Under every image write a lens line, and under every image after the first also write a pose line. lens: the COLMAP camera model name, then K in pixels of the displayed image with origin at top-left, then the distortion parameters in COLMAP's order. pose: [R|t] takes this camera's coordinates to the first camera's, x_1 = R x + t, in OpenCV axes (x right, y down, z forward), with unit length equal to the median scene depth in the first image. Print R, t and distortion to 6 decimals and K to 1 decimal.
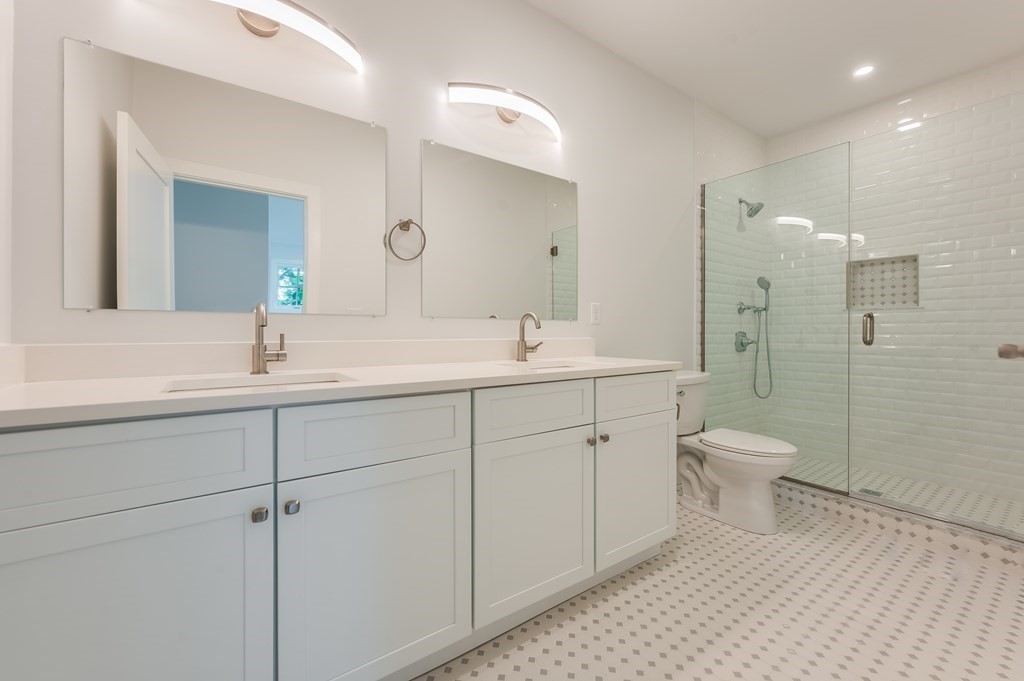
lens RADIAL K [[412.8, 0, 515.3], [0, 412.8, 330.0], [0, 0, 1]] dist [0.002621, -0.000341]
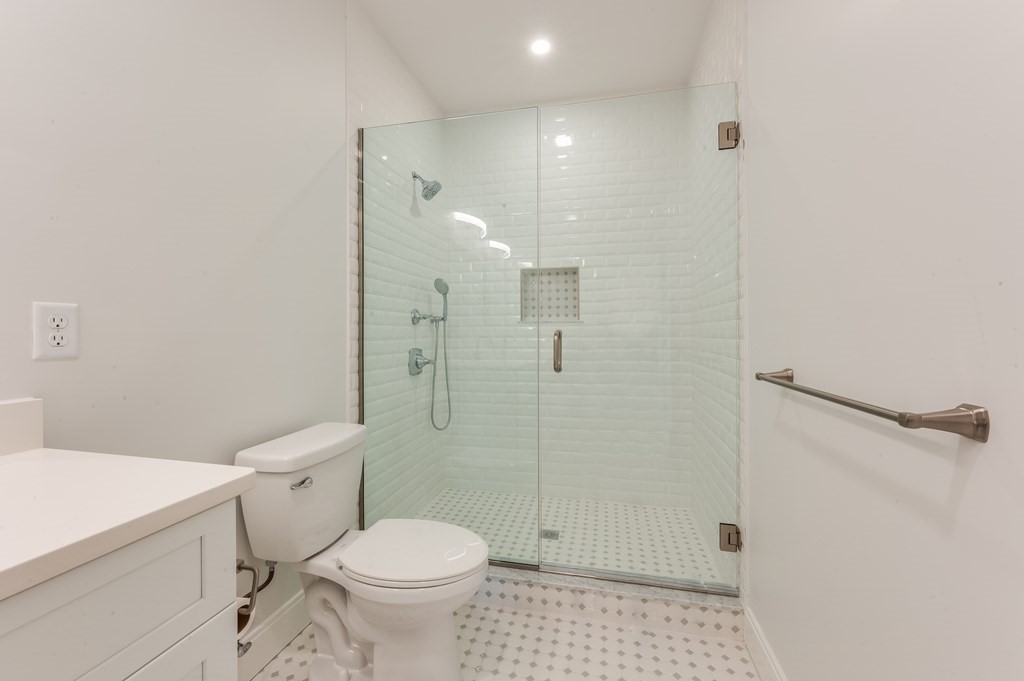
lens RADIAL K [[412.8, 0, 513.7], [0, 412.8, 332.7], [0, 0, 1]] dist [0.002621, -0.000341]
pose [[0.755264, -0.004609, 0.655405, 0.194214], [0.002811, 0.999989, 0.003793, -0.028155], [-0.655415, -0.001022, 0.755268, 0.323600]]
